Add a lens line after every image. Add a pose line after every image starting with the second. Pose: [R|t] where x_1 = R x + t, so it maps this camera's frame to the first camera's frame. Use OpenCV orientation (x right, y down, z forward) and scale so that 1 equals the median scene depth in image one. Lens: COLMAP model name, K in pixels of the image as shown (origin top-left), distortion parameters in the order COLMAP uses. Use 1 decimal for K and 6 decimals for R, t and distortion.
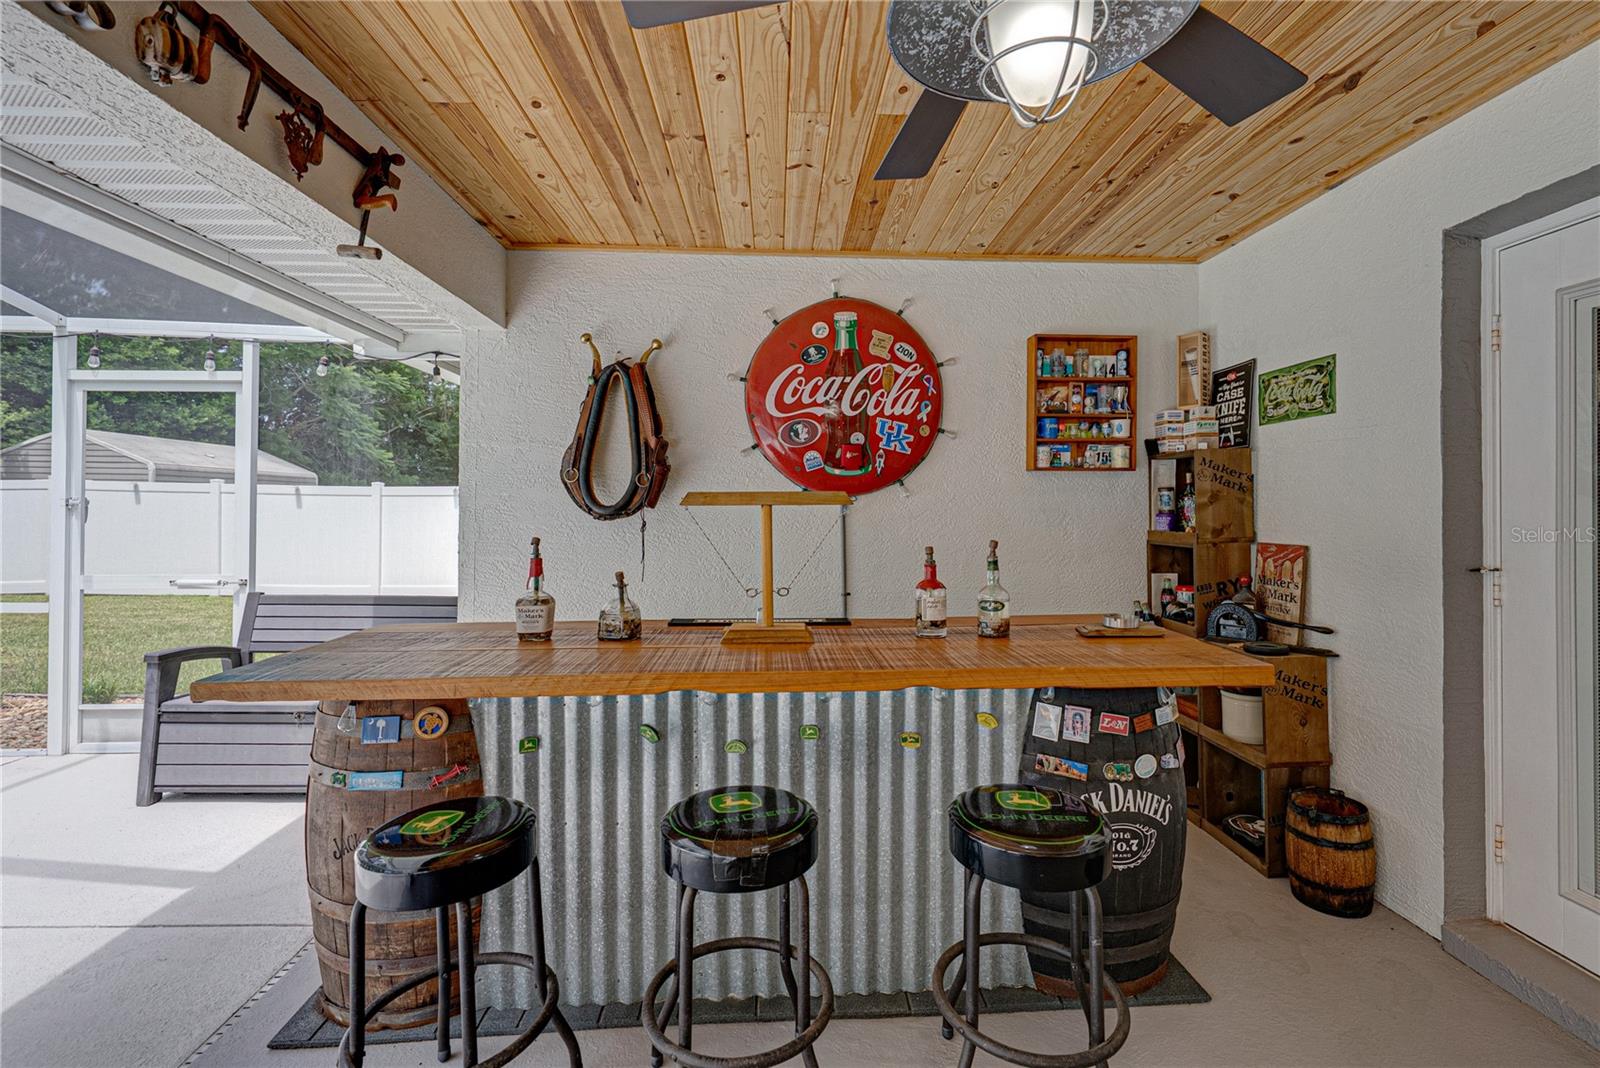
lens RADIAL K [[700.4, 0, 807.3], [0, 700.4, 503.9], [0, 0, 1]] dist [0.000466, 0.000768]
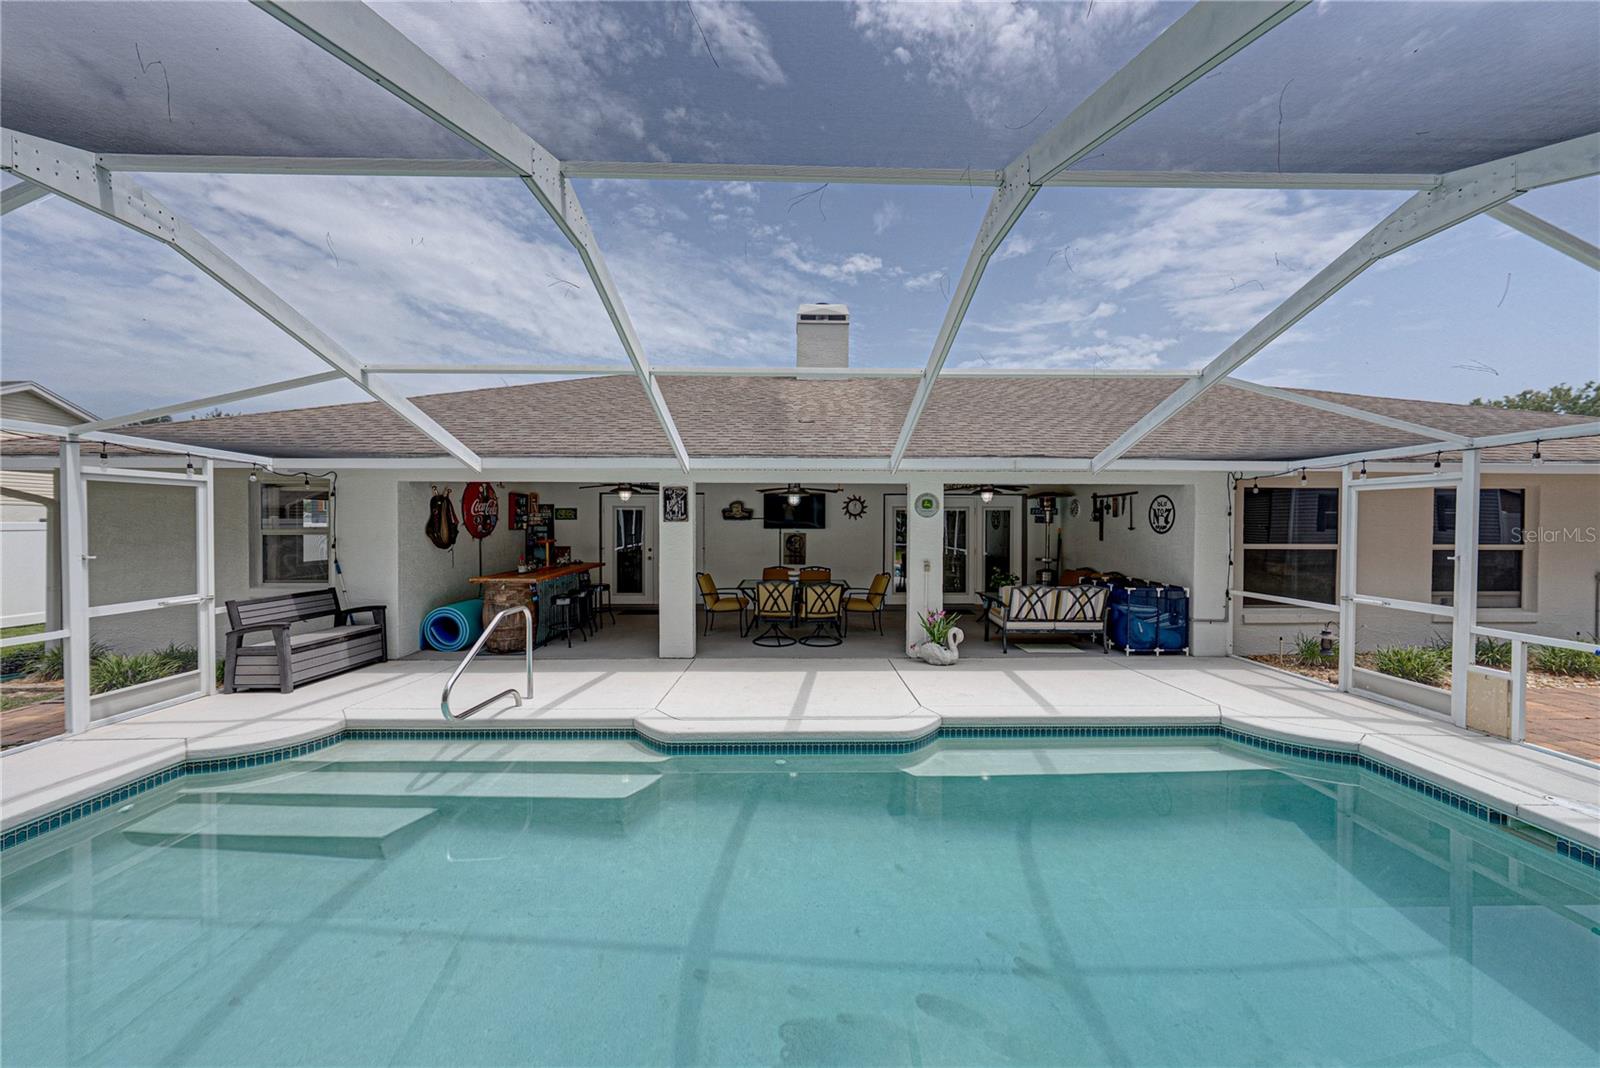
lens RADIAL K [[548.2, 0, 803.9], [0, 548.2, 528.7], [0, 0, 1]] dist [-0.001665, 0.000151]
pose [[0.032631, -0.014515, 0.999362, -2.538680], [-0.006676, 0.999869, 0.014740, -0.107602], [-0.999445, -0.007152, 0.032530, -0.619831]]
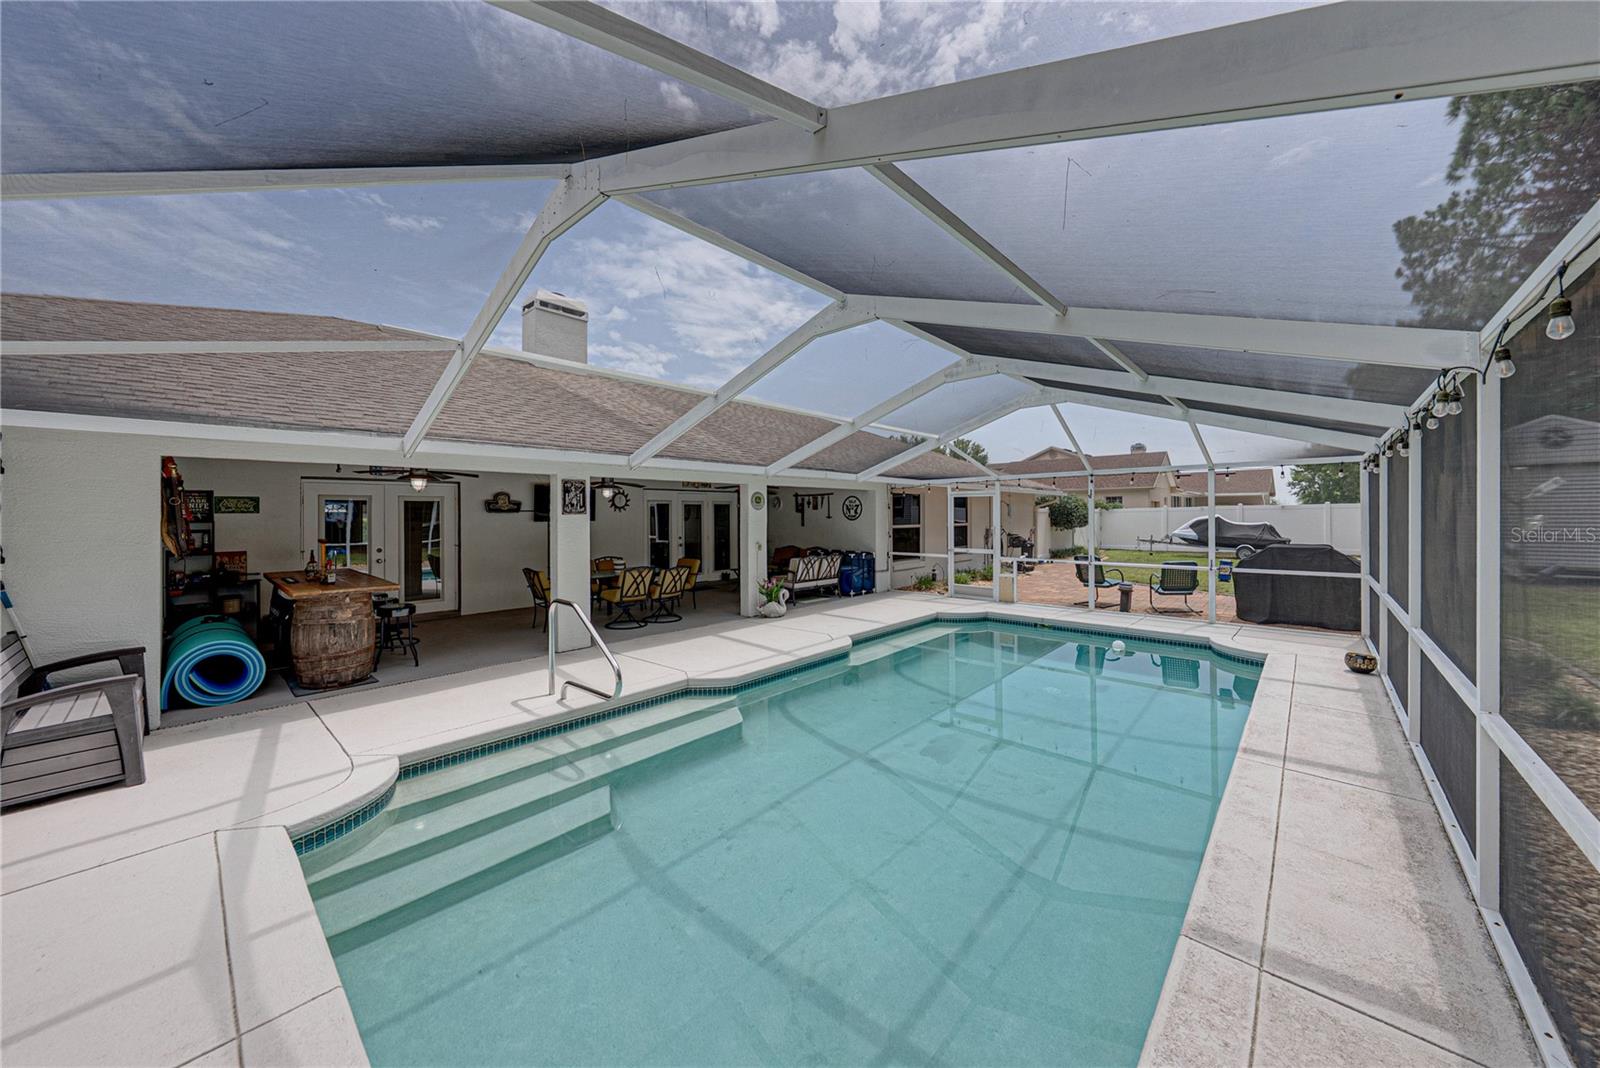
lens RADIAL K [[558.6, 0, 806.2], [0, 558.6, 513.6], [0, 0, 1]] dist [-0.003797, 0.001370]
pose [[-0.705053, 0.001201, 0.709153, -2.617556], [-0.000189, 0.999998, -0.001881, -0.098622], [-0.709154, -0.001460, -0.705052, 0.824205]]
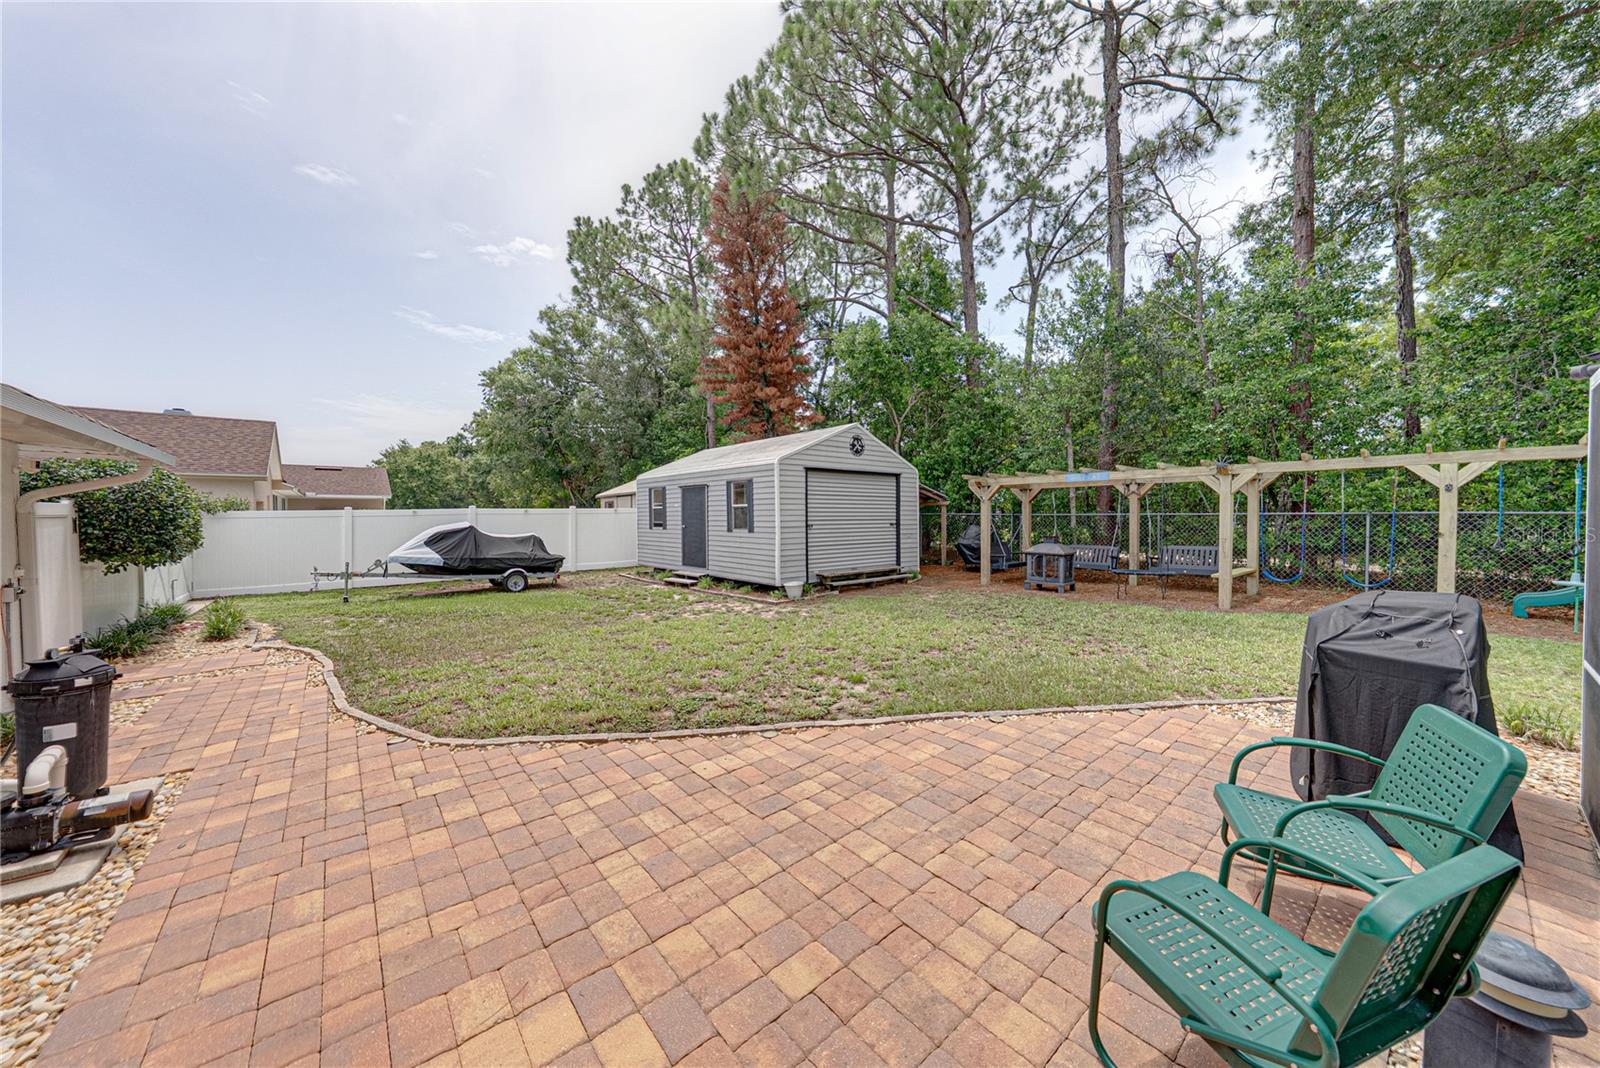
lens RADIAL K [[548.2, 0, 800.1], [0, 548.2, 525.3], [0, 0, 1]] dist [-0.001665, 0.000151]
pose [[-0.796662, 0.007140, -0.604383, -0.988340], [0.003405, 0.999967, 0.007326, -0.098271], [0.604415, 0.003779, -0.796660, -2.444616]]
